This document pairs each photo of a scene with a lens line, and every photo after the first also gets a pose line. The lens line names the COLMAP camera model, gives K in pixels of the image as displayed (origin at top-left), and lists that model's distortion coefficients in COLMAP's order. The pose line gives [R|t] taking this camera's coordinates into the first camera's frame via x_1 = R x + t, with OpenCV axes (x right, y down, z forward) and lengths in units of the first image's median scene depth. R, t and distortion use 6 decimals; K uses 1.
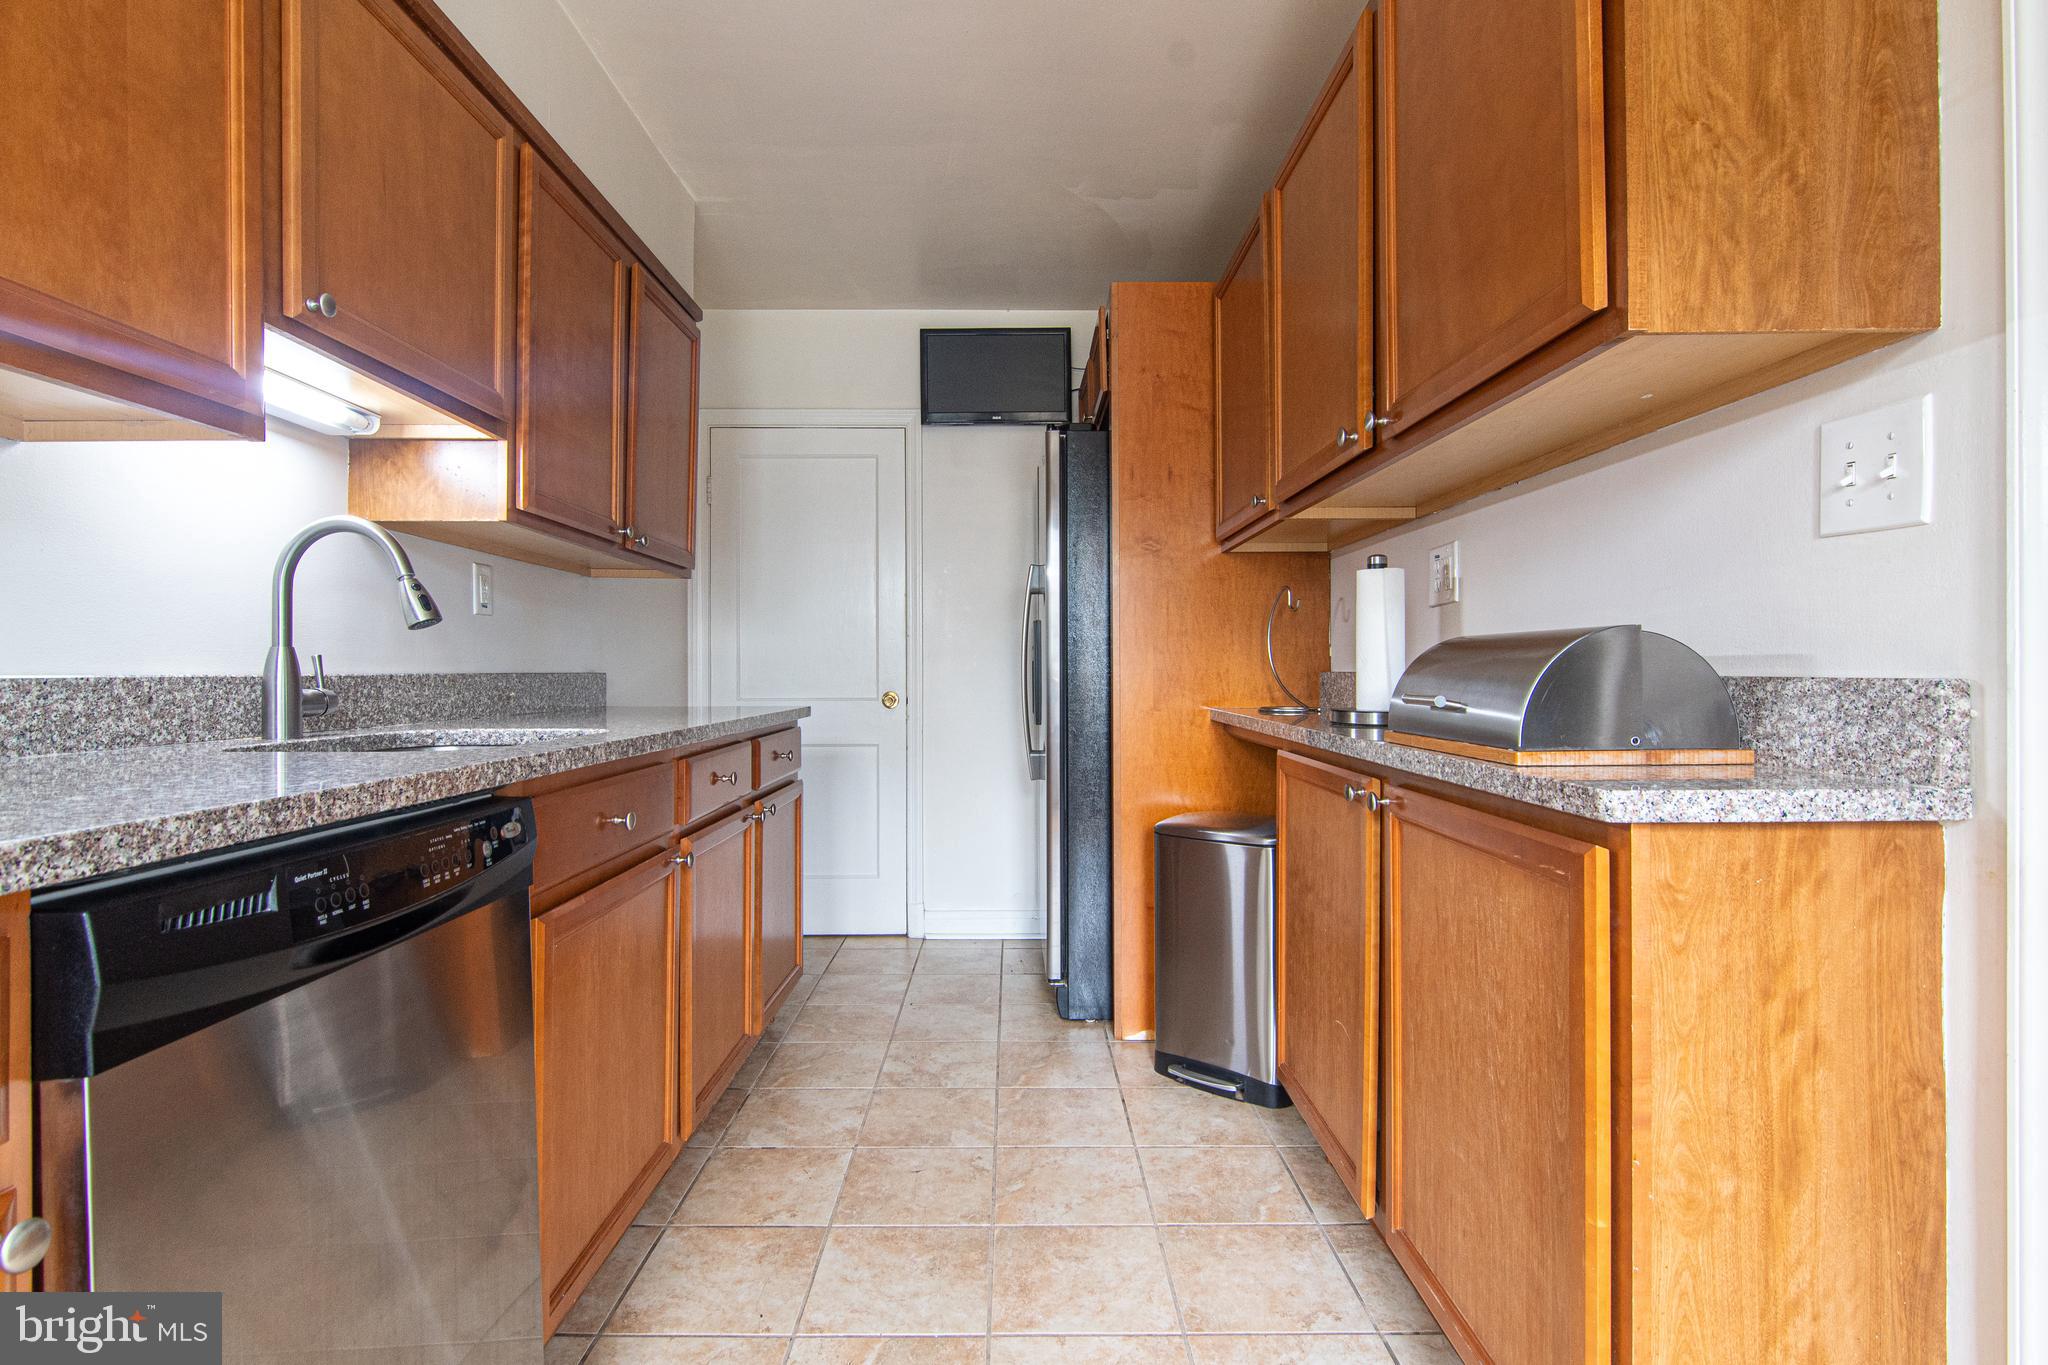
lens RADIAL K [[992.8, 0, 1008.5], [0, 992.8, 670.4], [0, 0, 1]] dist [-0.004186, 0.001667]
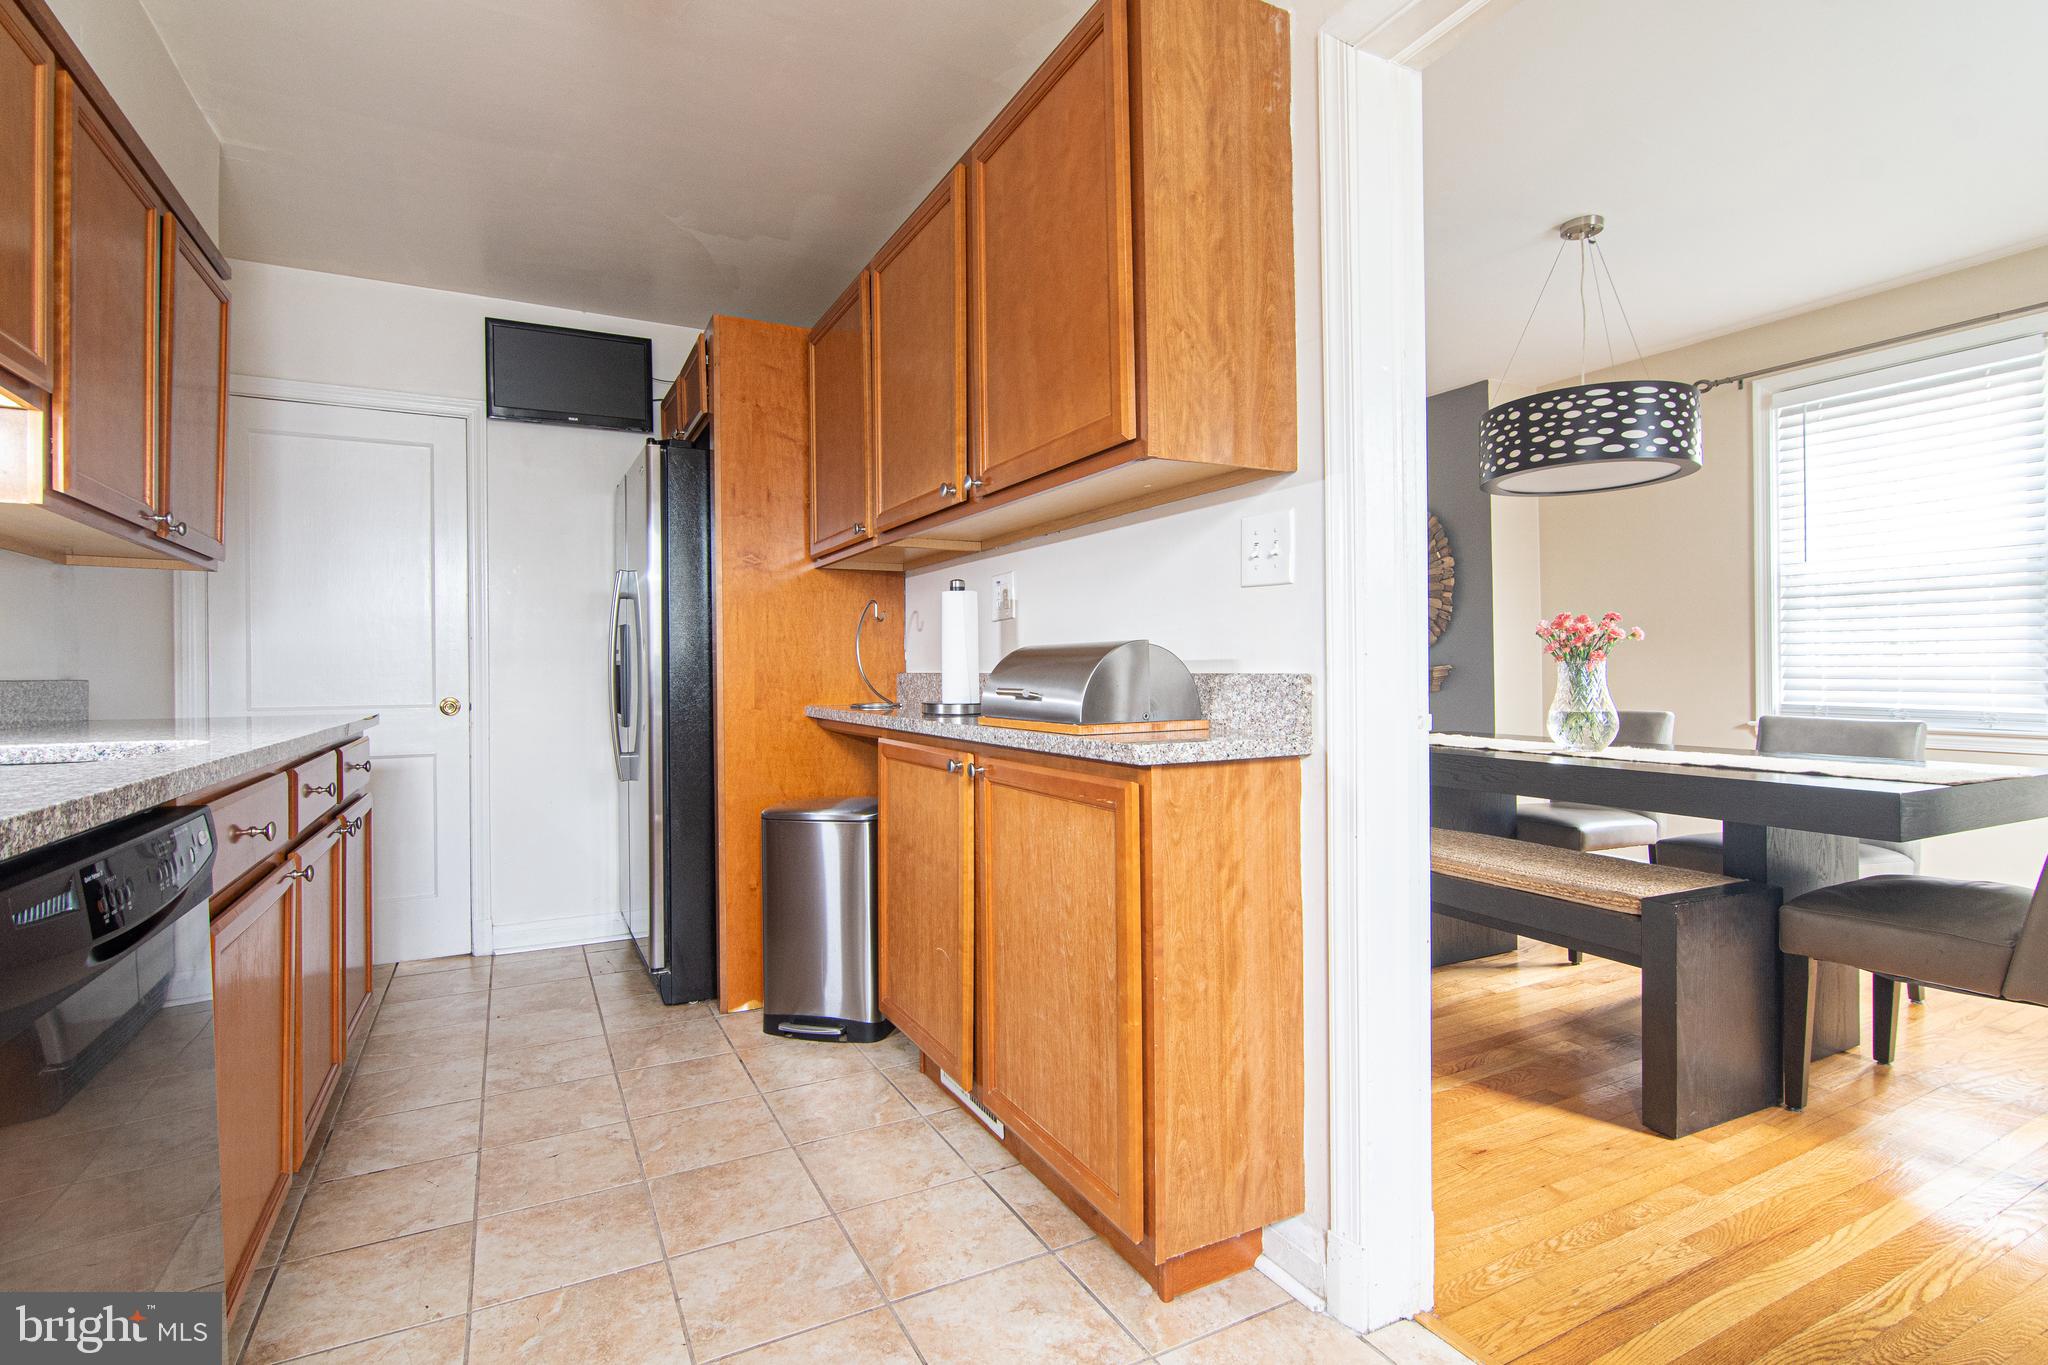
lens RADIAL K [[986.0, 0, 1014.1], [0, 986.0, 671.0], [0, 0, 1]] dist [-0.000048, 0.001373]
pose [[0.889034, -0.005611, 0.457806, -0.161451], [0.006511, 0.999979, -0.000387, 0.000904], [-0.457794, 0.003325, 0.889052, -0.169448]]
